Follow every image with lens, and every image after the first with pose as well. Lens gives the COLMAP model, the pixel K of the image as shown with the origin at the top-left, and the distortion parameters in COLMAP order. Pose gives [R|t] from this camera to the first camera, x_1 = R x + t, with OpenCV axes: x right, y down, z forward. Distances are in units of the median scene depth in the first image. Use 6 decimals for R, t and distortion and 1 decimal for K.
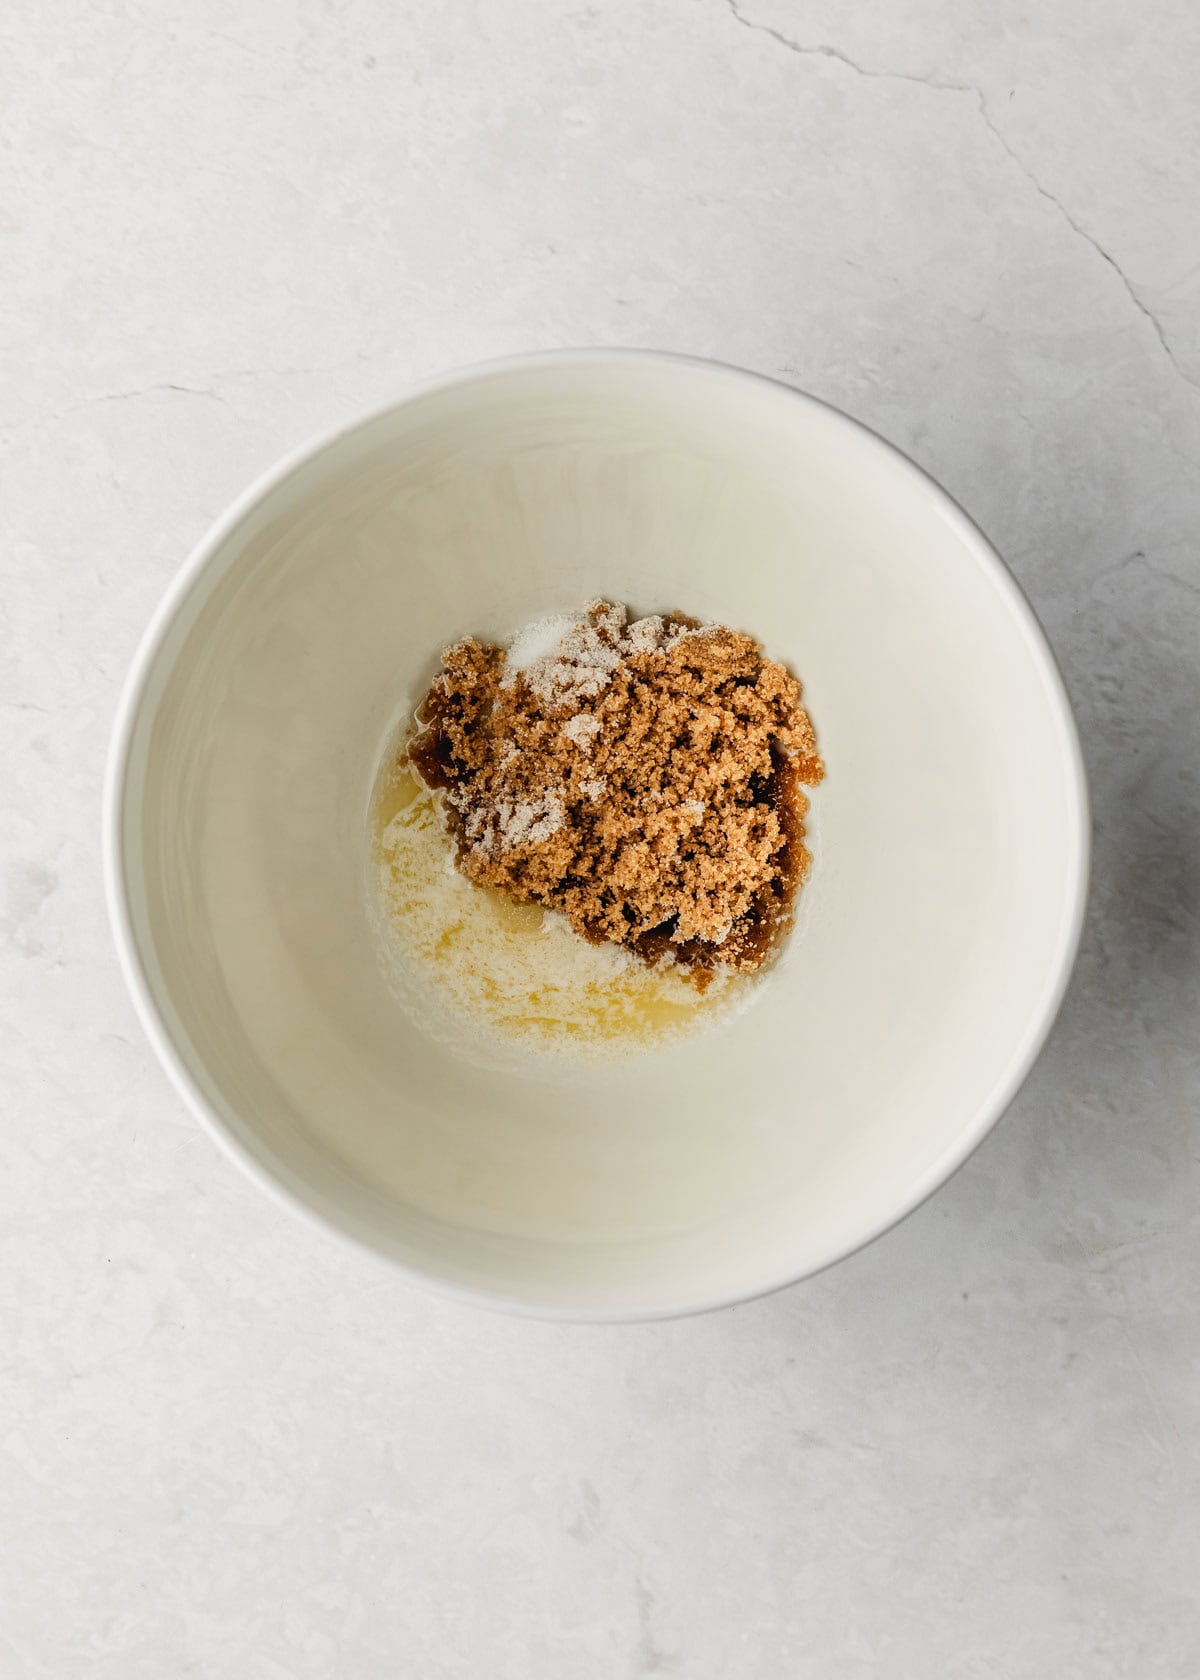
lens RADIAL K [[10393.3, 0, 600.0], [0, 10393.3, 840.0], [0, 0, 1]] dist [-0.558246, 11.159293]
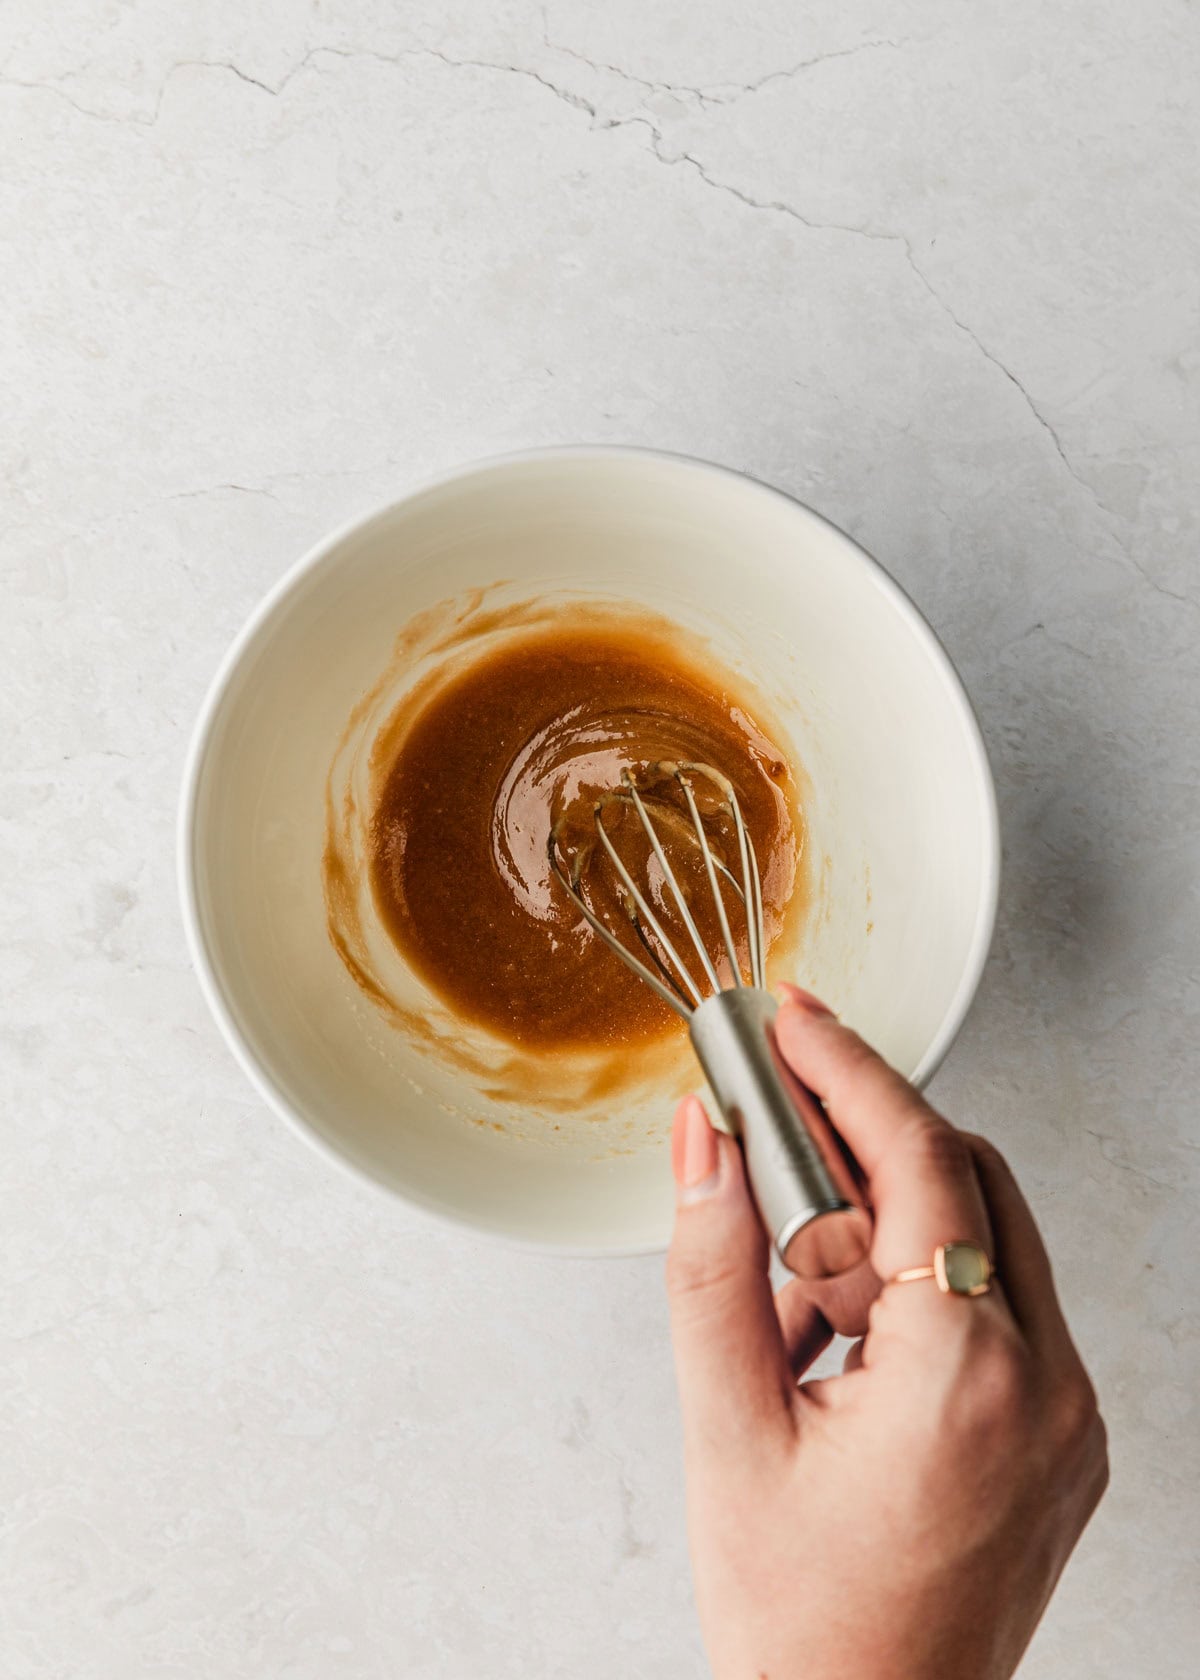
lens RADIAL K [[10393.3, 0, 600.0], [0, 10393.3, 840.0], [0, 0, 1]] dist [-0.558246, 11.159293]
pose [[0.999996, 0.000012, 0.002873, -0.002239], [-0.000010, 1.000000, -0.000781, -0.001889], [-0.002873, 0.000781, 0.999996, -0.199970]]
